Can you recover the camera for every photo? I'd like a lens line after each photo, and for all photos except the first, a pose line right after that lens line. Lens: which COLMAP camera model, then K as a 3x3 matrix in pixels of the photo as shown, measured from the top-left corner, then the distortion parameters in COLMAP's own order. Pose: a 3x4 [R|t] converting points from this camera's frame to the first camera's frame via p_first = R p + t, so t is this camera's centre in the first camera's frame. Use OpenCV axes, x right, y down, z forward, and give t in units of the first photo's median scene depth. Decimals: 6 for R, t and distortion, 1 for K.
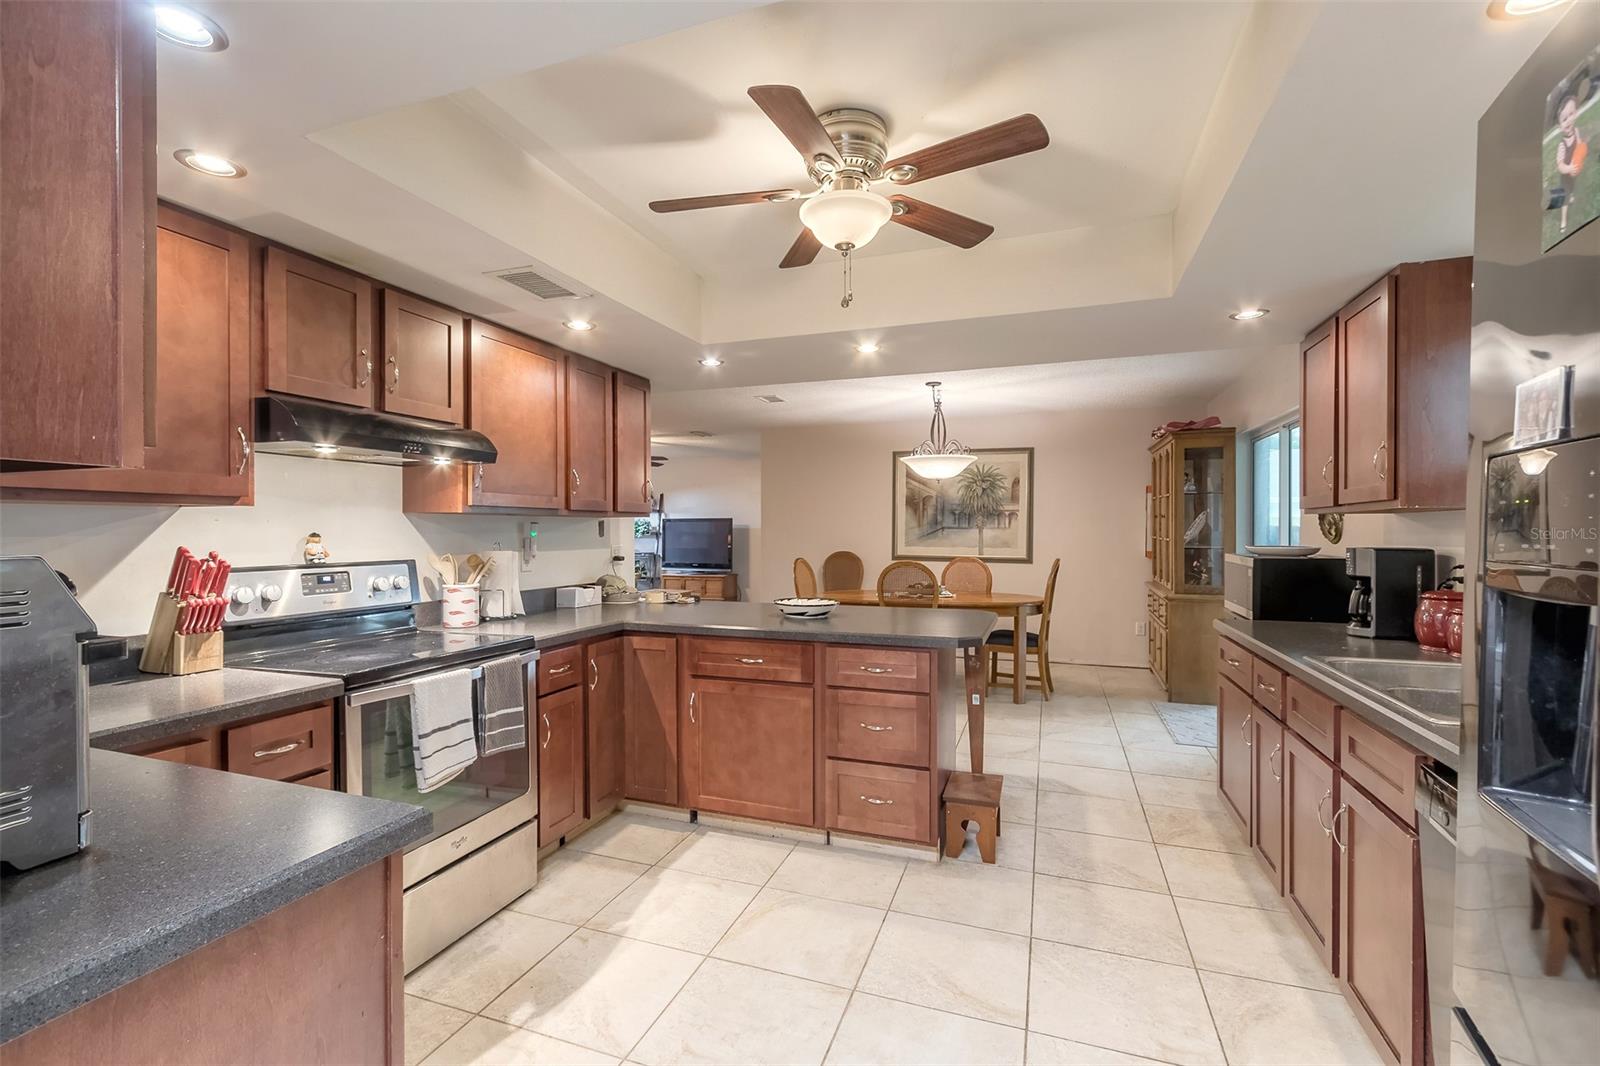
lens RADIAL K [[719.5, 0, 785.5], [0, 719.5, 534.7], [0, 0, 1]] dist [-0.001149, -0.000634]
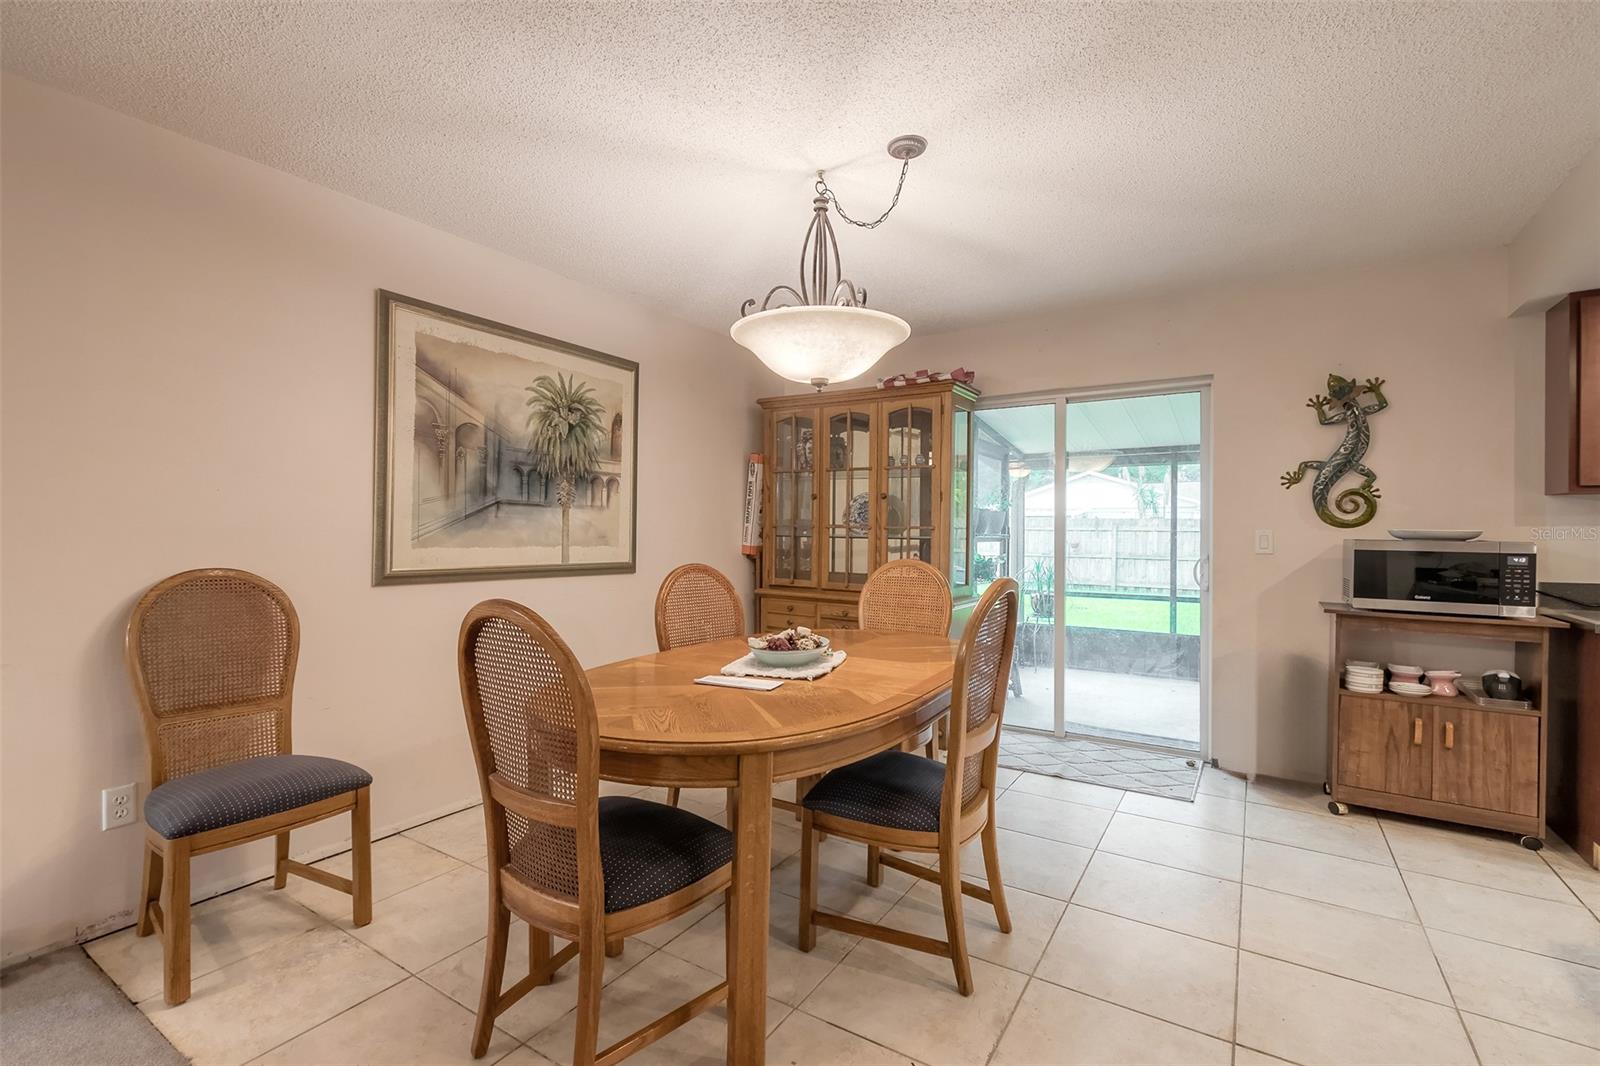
lens RADIAL K [[719.5, 0, 766.1], [0, 719.5, 523.9], [0, 0, 1]] dist [-0.001149, -0.000634]
pose [[0.233334, 0.008908, 0.972356, -0.111628], [0.000773, 0.999956, -0.009346, 0.005058], [-0.972396, 0.002933, 0.233317, 0.508155]]
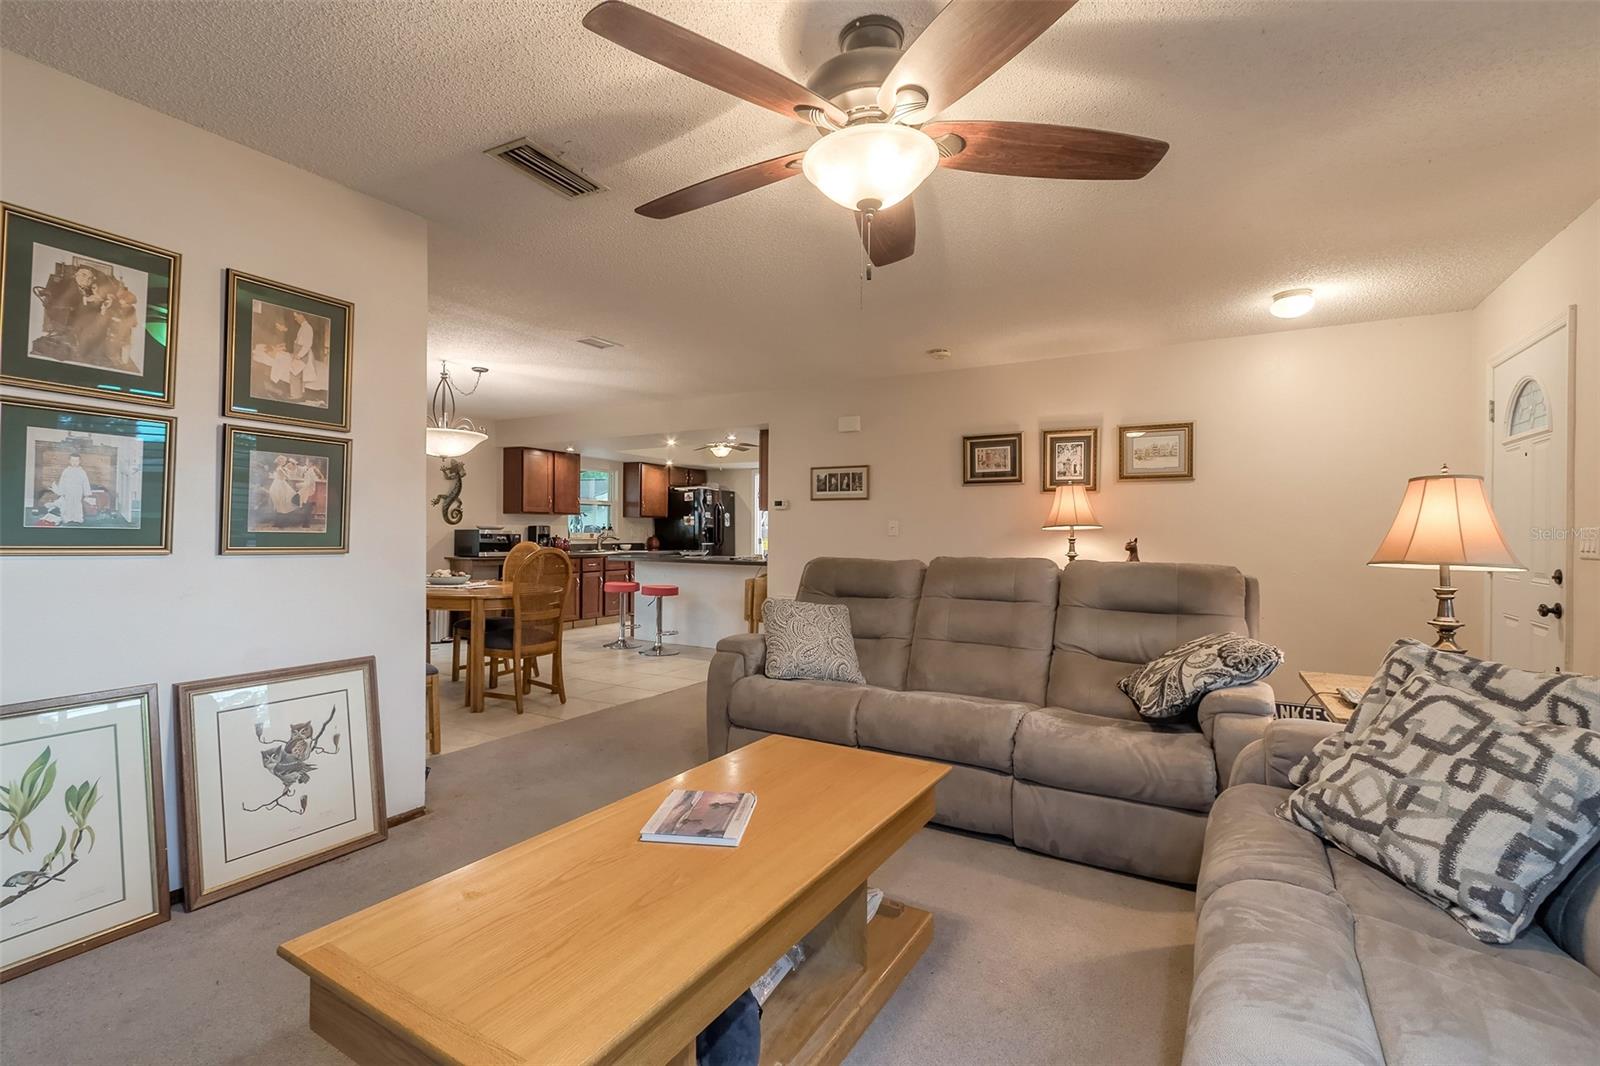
lens RADIAL K [[719.5, 0, 785.9], [0, 719.5, 534.9], [0, 0, 1]] dist [-0.001149, -0.000634]
pose [[-0.982878, -0.006196, 0.184152, -0.212565], [-0.004697, 0.999952, 0.008572, 0.006517], [-0.184196, 0.007560, -0.982860, 0.990983]]
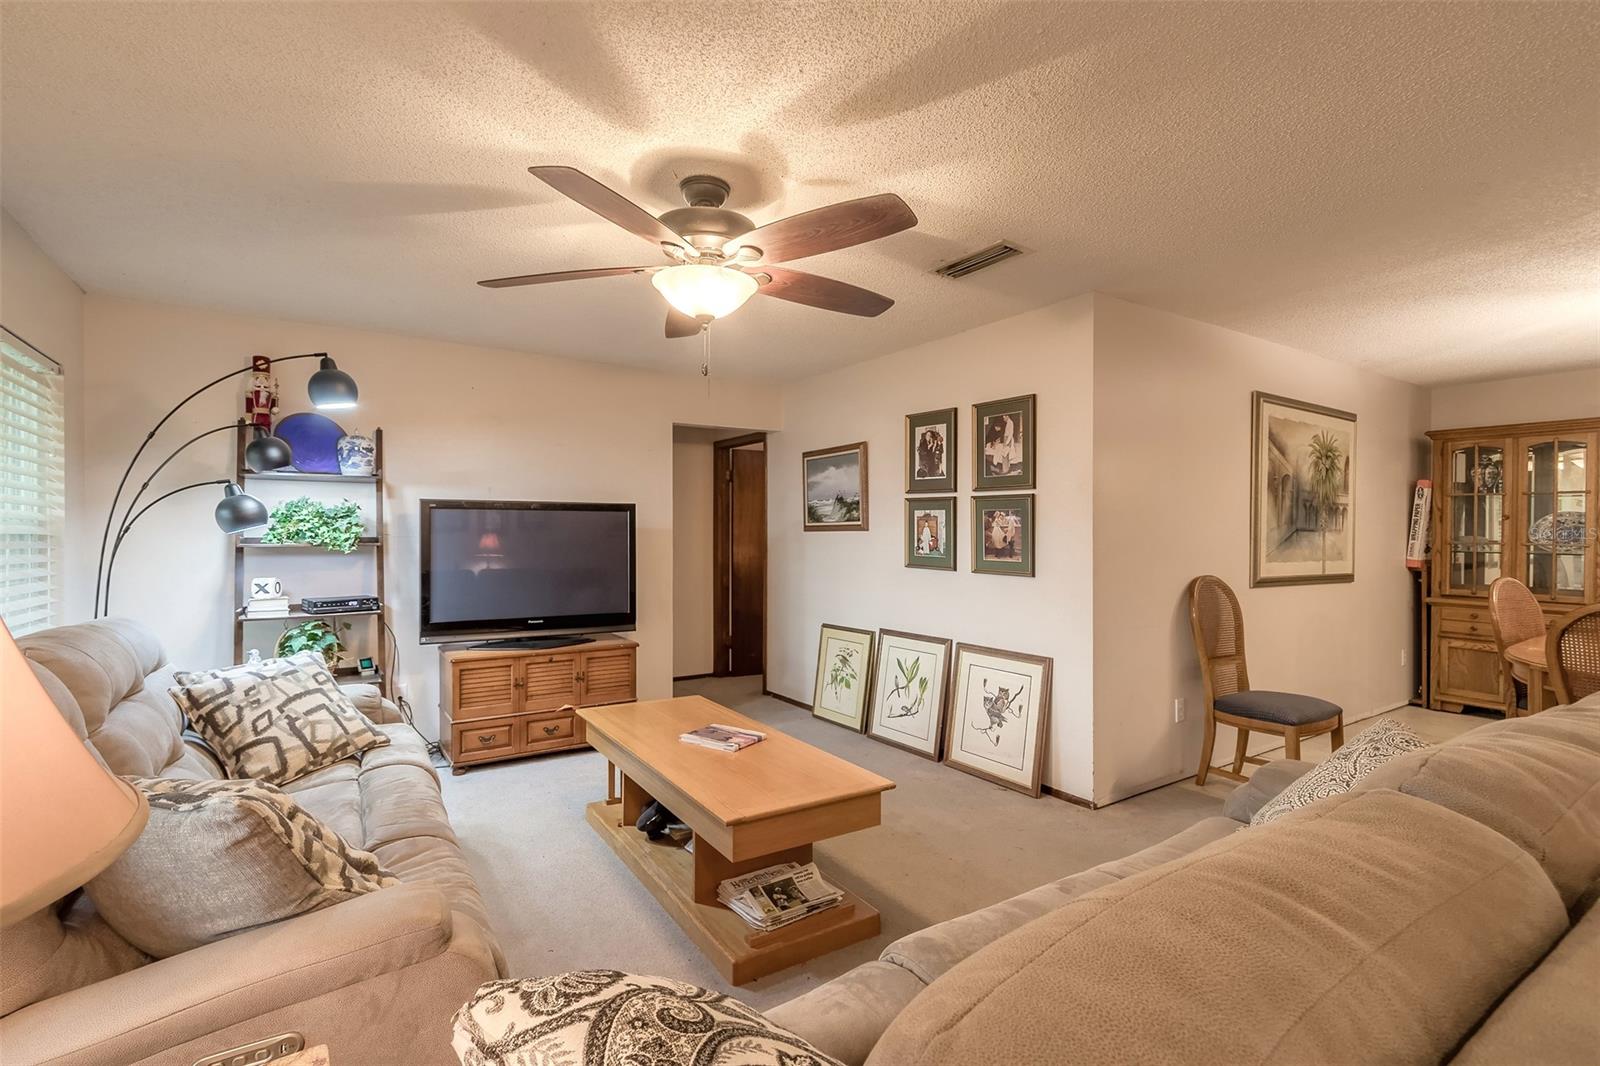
lens RADIAL K [[719.5, 0, 762.7], [0, 719.5, 539.5], [0, 0, 1]] dist [-0.001149, -0.000634]
pose [[0.611682, -0.005883, 0.791082, -0.362212], [0.003232, 0.999983, 0.004938, -0.003969], [-0.791097, -0.000464, 0.611691, 0.674273]]
